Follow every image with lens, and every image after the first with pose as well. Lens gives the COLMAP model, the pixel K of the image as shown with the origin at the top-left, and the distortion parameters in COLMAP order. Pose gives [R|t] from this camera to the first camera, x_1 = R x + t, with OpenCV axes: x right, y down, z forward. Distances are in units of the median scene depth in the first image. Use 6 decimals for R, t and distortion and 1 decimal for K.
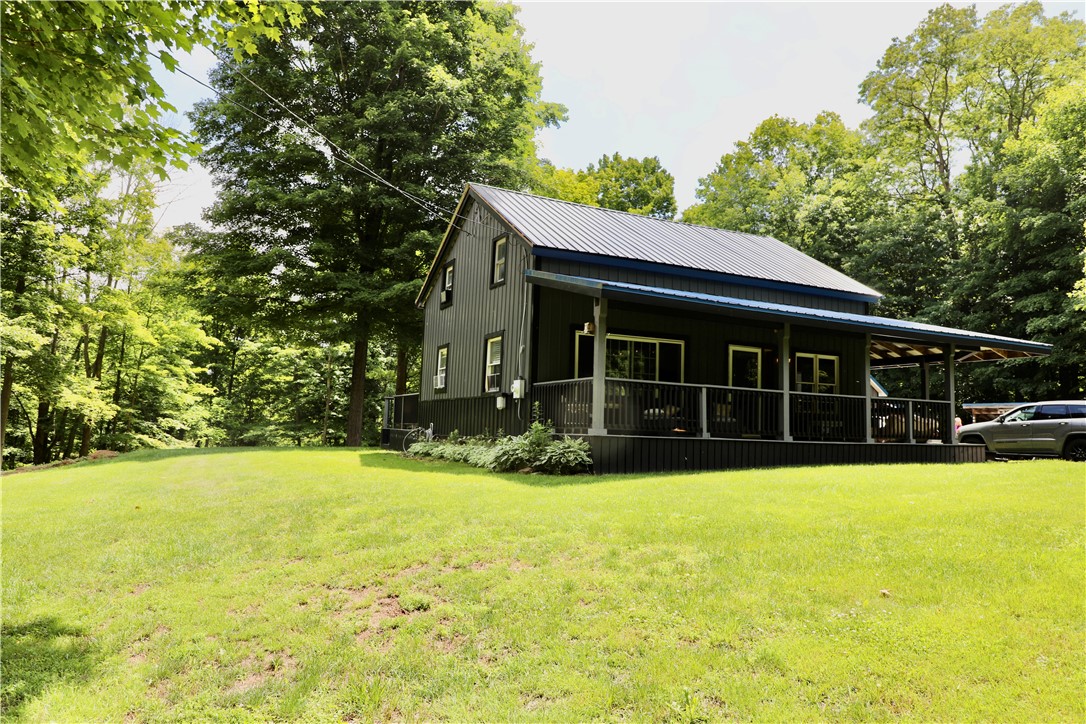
lens RADIAL K [[756.4, 0, 558.1], [0, 756.4, 363.3], [0, 0, 1]] dist [-0.073488, 0.040285]
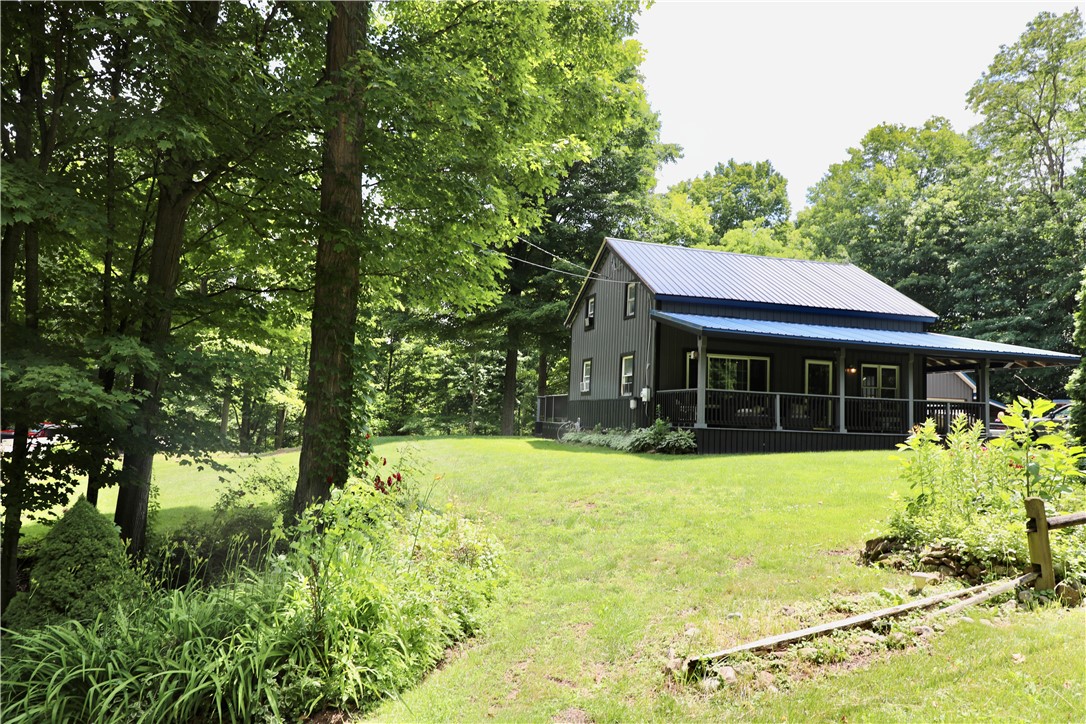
lens RADIAL K [[756.4, 0, 555.5], [0, 756.4, 360.6], [0, 0, 1]] dist [-0.073488, 0.040285]
pose [[0.986637, -0.007111, -0.162779, 0.005789], [0.008436, 0.999937, 0.007449, -0.021977], [0.162715, -0.008723, 0.986635, -0.219343]]
